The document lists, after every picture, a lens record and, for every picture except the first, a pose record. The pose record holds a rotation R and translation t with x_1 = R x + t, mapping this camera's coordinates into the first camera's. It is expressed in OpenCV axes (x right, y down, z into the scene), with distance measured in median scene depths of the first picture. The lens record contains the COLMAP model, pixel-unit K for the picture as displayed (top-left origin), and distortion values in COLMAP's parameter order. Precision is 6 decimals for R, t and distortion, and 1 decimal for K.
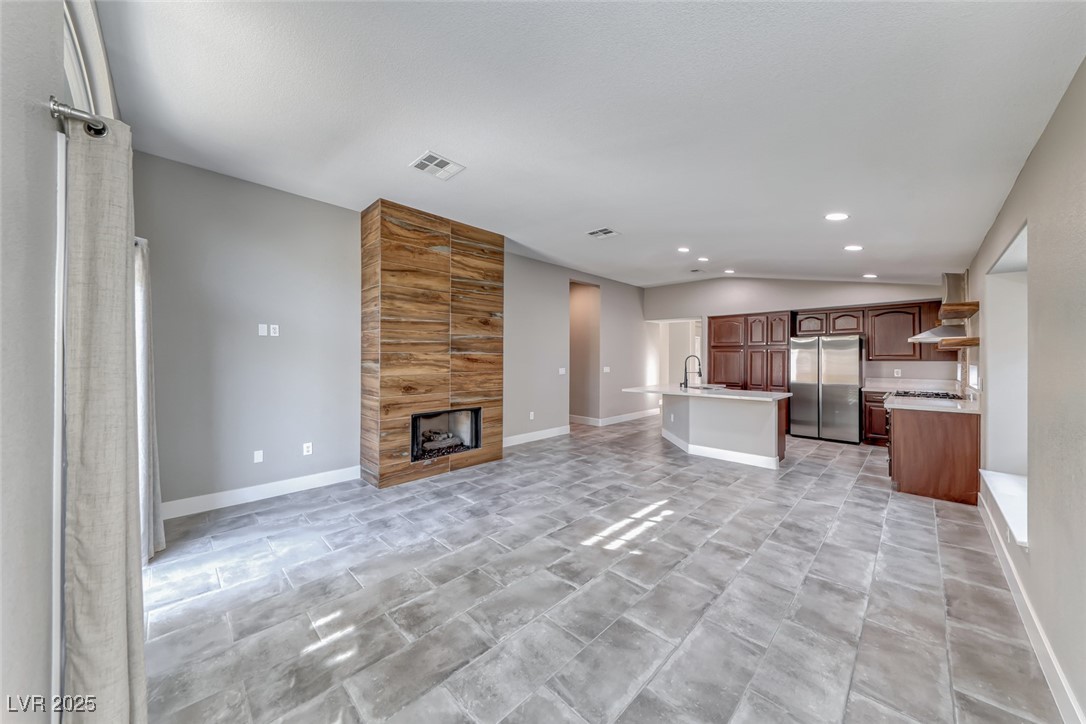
lens RADIAL K [[369.8, 0, 535.8], [0, 369.8, 360.1], [0, 0, 1]] dist [0.017671, -0.006206]
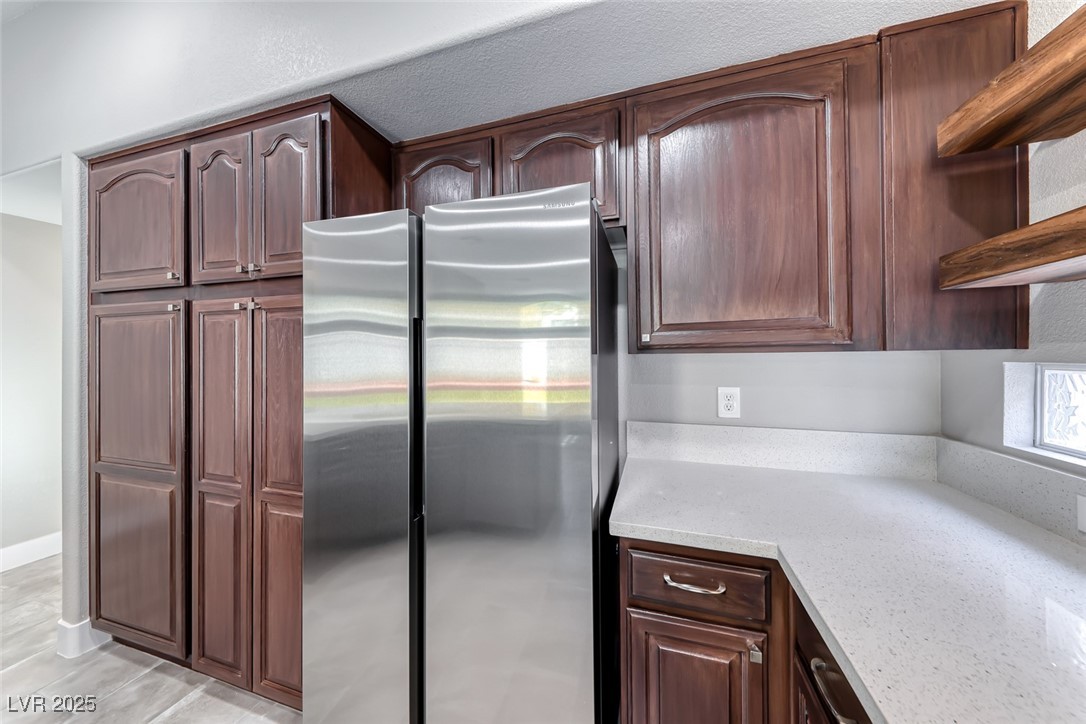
lens RADIAL K [[369.8, 0, 537.7], [0, 369.8, 355.3], [0, 0, 1]] dist [0.017671, -0.006206]
pose [[0.884734, -0.008855, 0.466013, 1.011356], [0.010240, 0.999947, -0.000439, 0.004747], [-0.465984, 0.005160, 0.884778, 1.145449]]
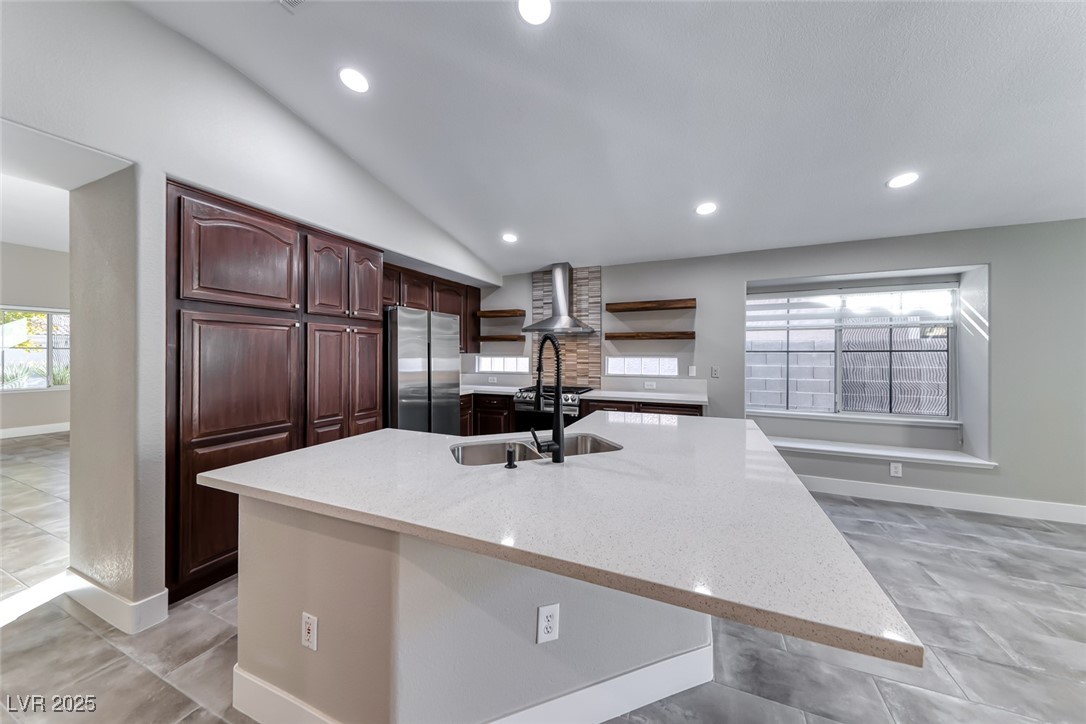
lens RADIAL K [[369.8, 0, 541.3], [0, 369.8, 352.9], [0, 0, 1]] dist [0.017671, -0.006206]
pose [[-0.372296, 0.001437, 0.928113, 0.229361], [0.003480, 0.999994, -0.000153, 0.002867], [-0.928108, 0.003173, -0.372299, 1.454026]]
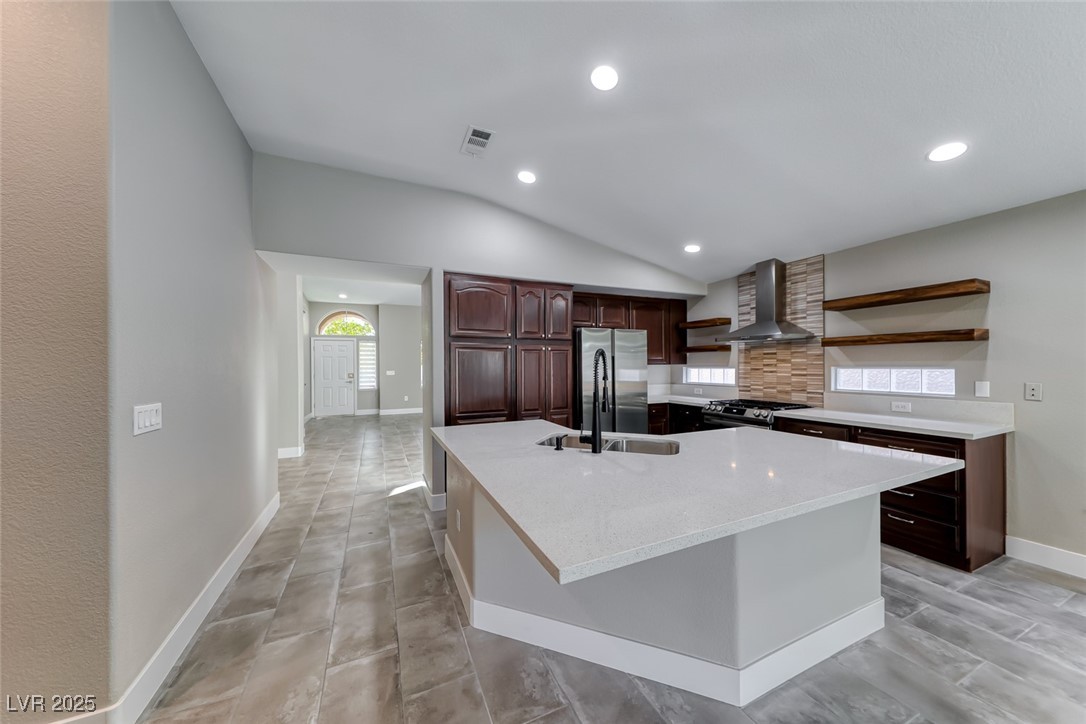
lens RADIAL K [[369.8, 0, 540.5], [0, 369.8, 365.8], [0, 0, 1]] dist [0.017671, -0.006206]
pose [[0.348517, -0.004738, 0.937290, 0.123764], [0.011612, 0.999932, 0.000736, 0.002196], [-0.937230, 0.010627, 0.348549, 1.230244]]
